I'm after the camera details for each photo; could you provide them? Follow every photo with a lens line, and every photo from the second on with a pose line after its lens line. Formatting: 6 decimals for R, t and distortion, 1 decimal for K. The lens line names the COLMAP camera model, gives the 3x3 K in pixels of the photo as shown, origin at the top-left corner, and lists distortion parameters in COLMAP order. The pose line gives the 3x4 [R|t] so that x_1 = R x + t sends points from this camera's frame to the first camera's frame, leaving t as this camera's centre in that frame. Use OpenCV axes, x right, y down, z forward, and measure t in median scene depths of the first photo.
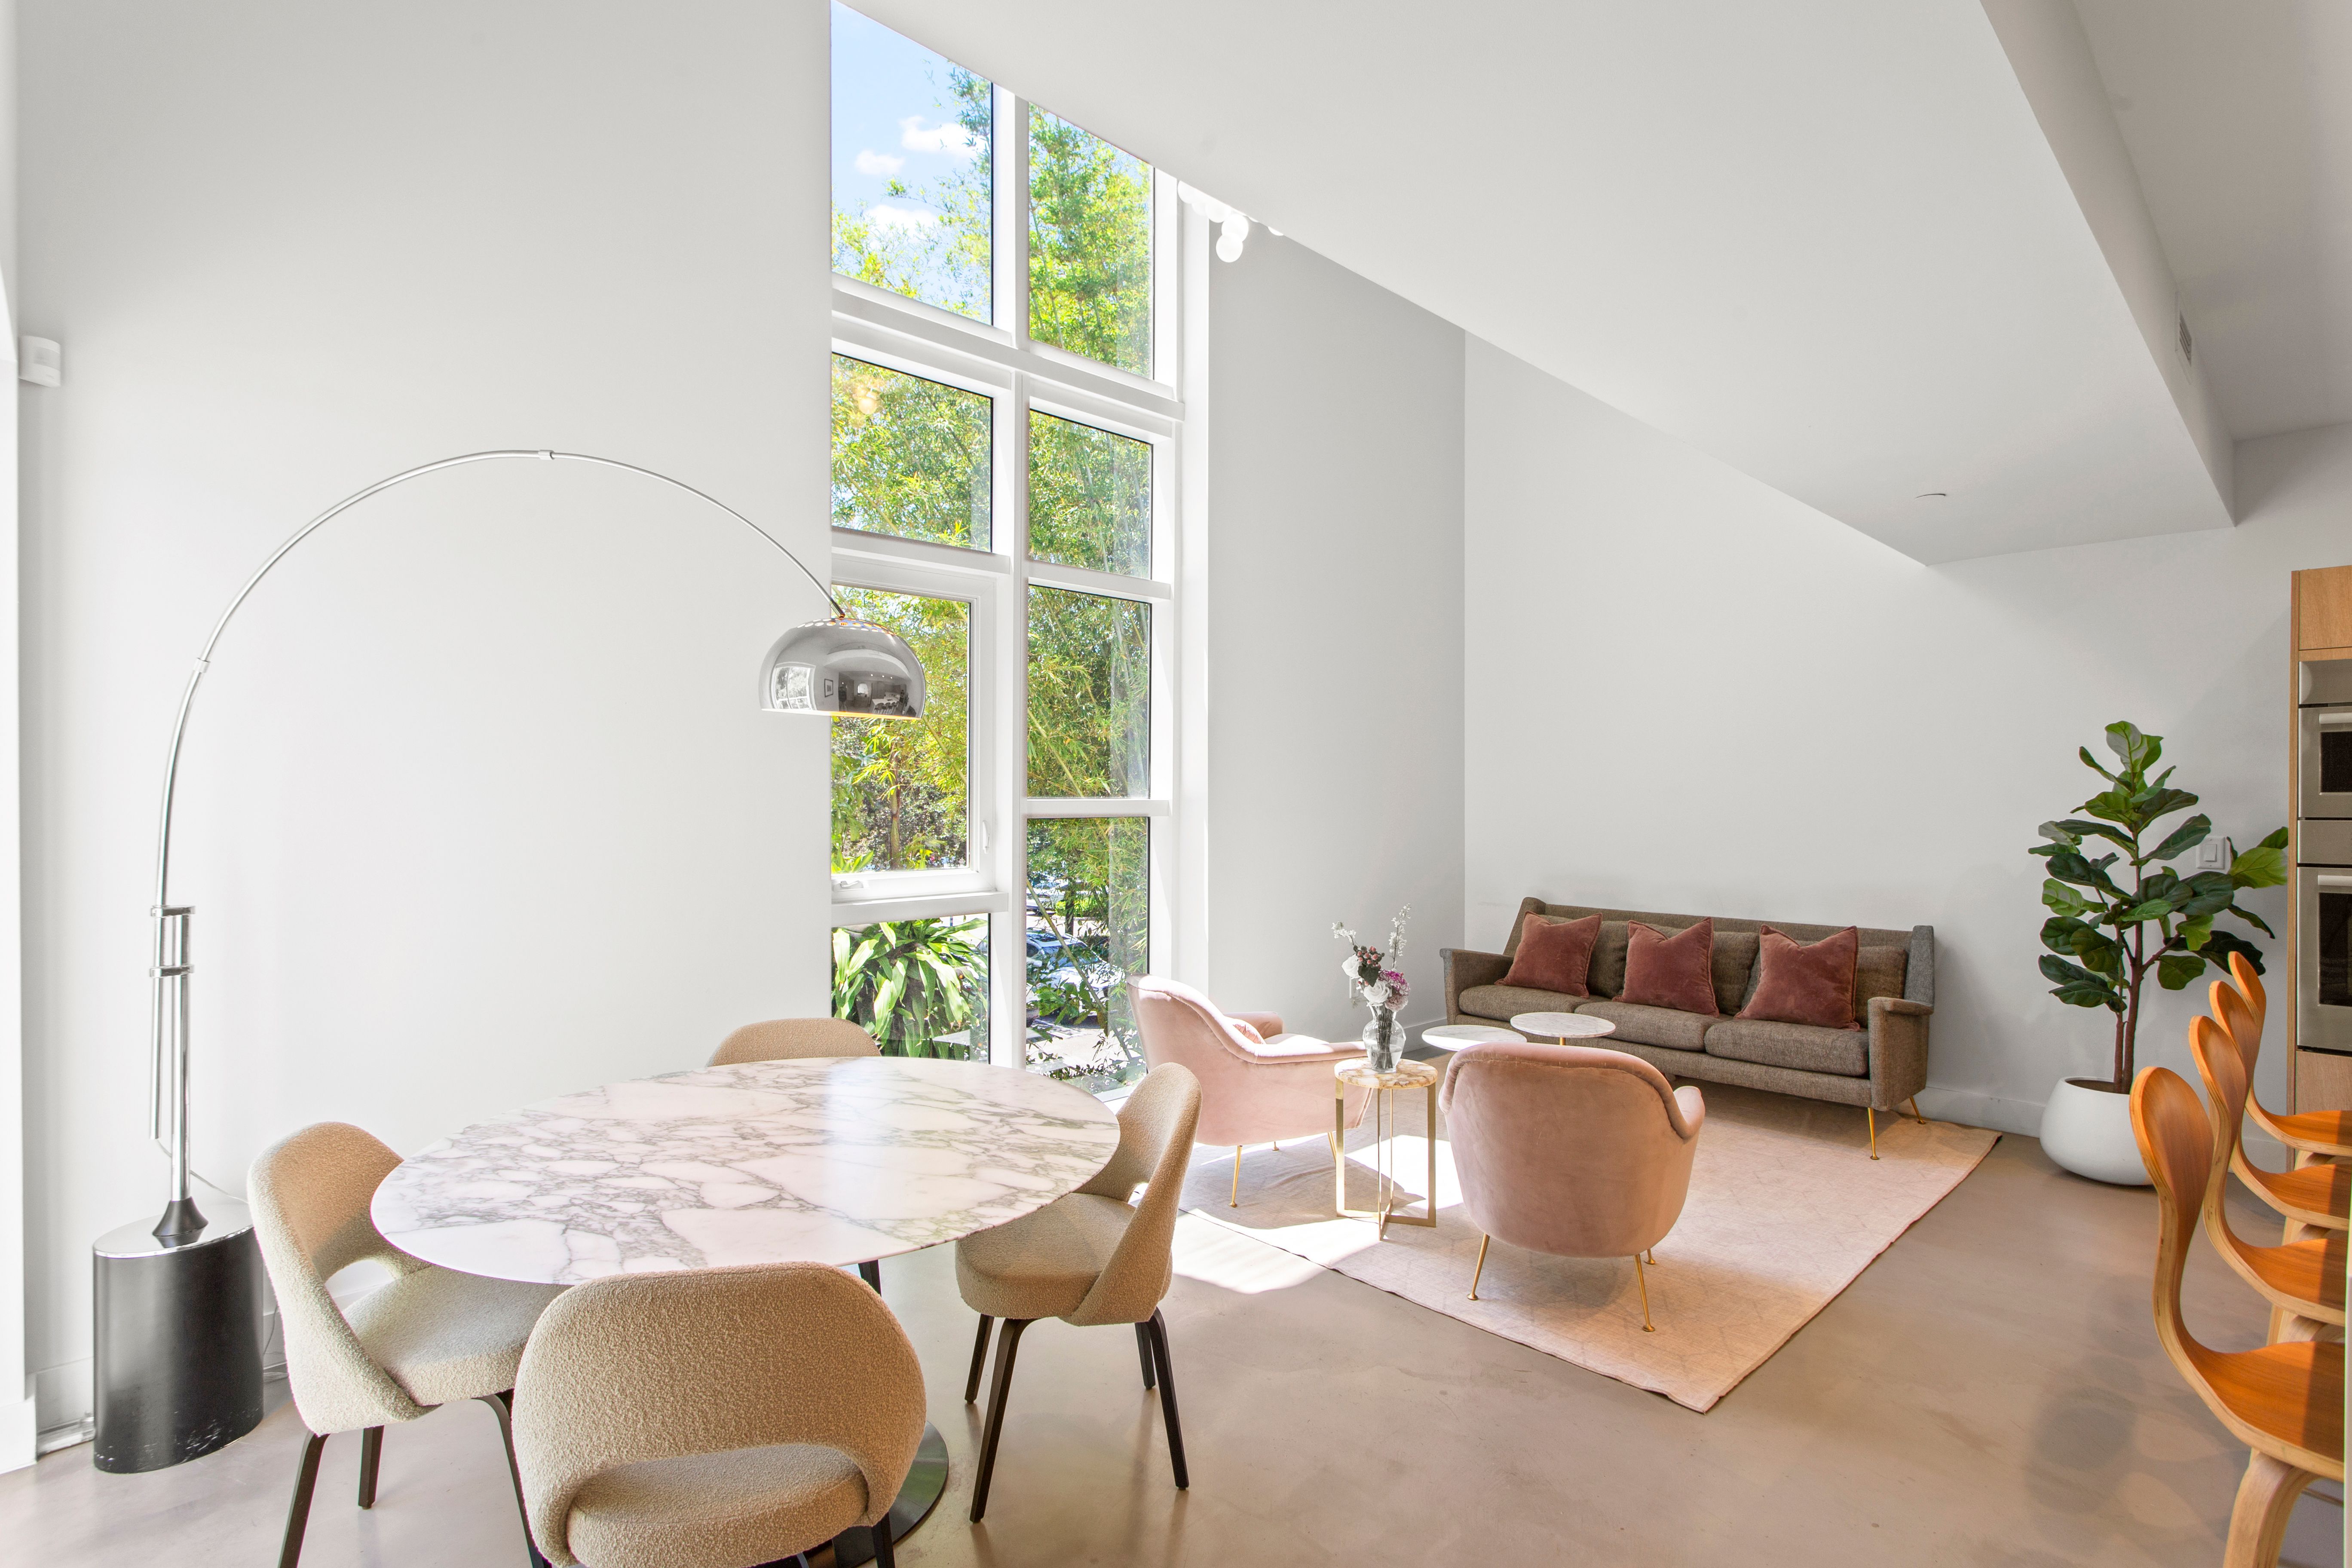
lens RADIAL K [[1128.2, 0, 1166.7], [0, 1128.2, 803.1], [0, 0, 1]] dist [0.001125, 0.000546]
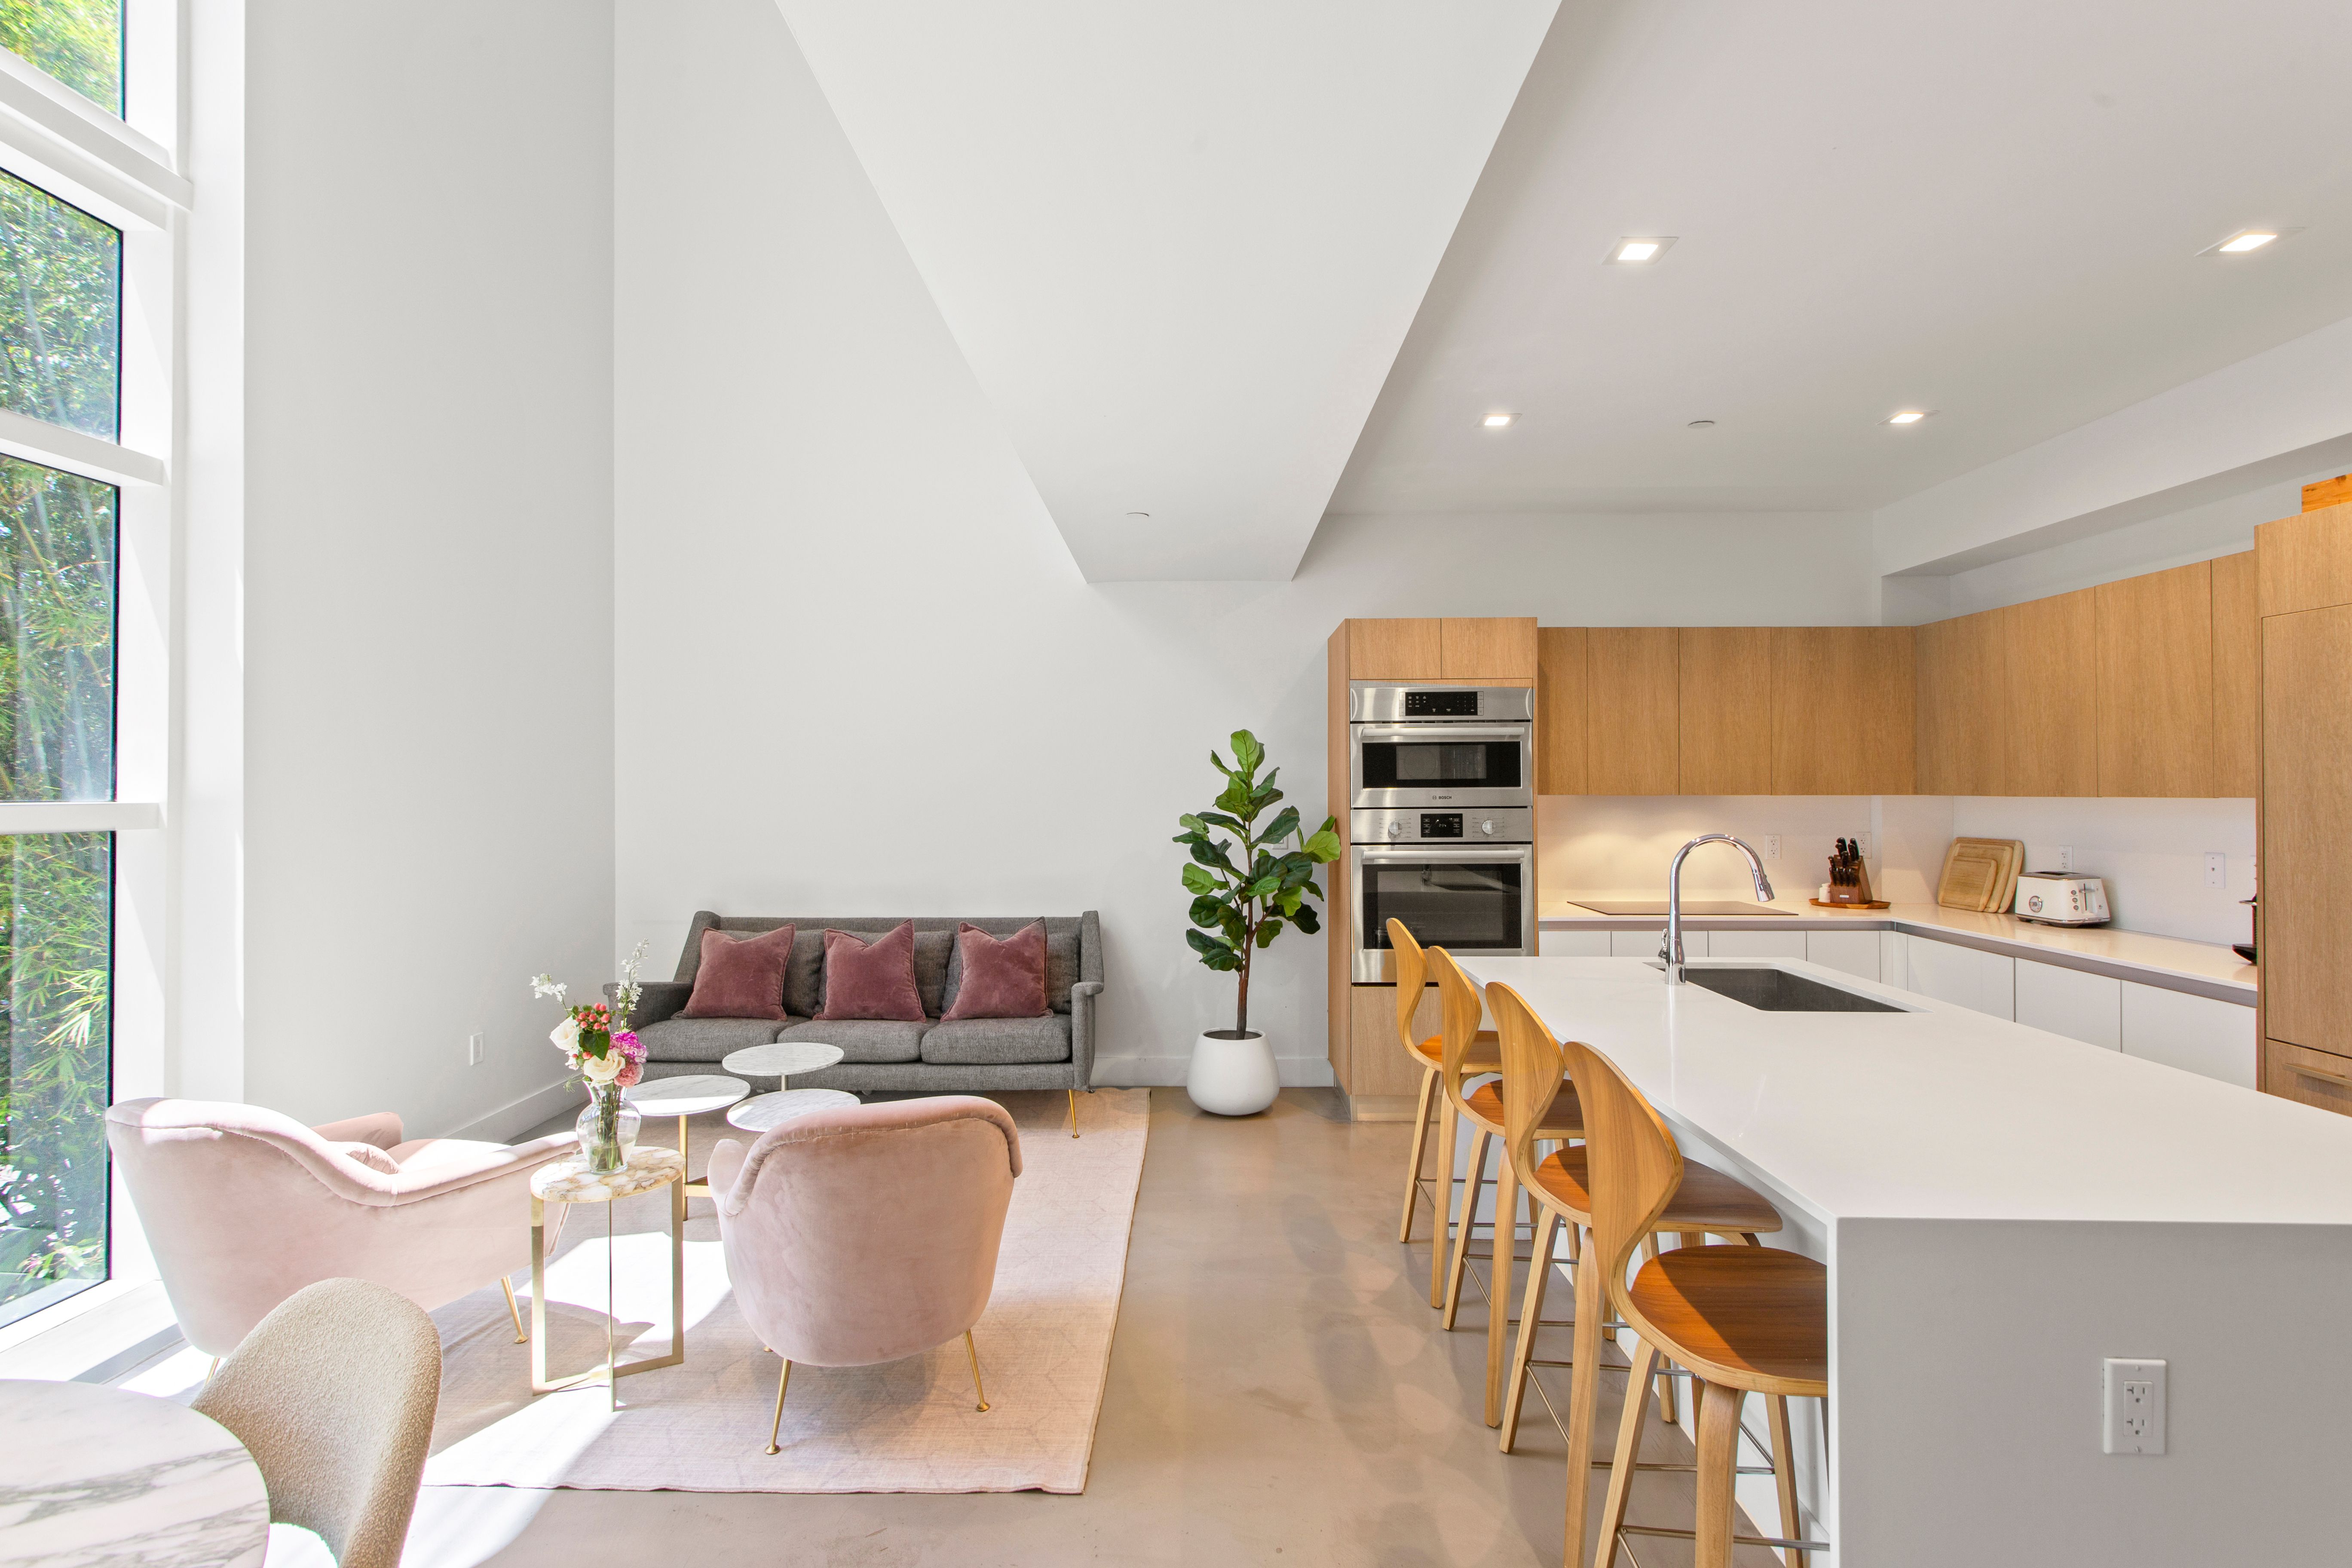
lens RADIAL K [[1128.2, 0, 1166.1], [0, 1128.2, 783.9], [0, 0, 1]] dist [0.001125, 0.000546]
pose [[0.702626, 0.002198, 0.711556, -0.069225], [0.008868, 0.999891, -0.011845, -0.001012], [-0.711504, 0.014632, 0.702530, 0.214080]]
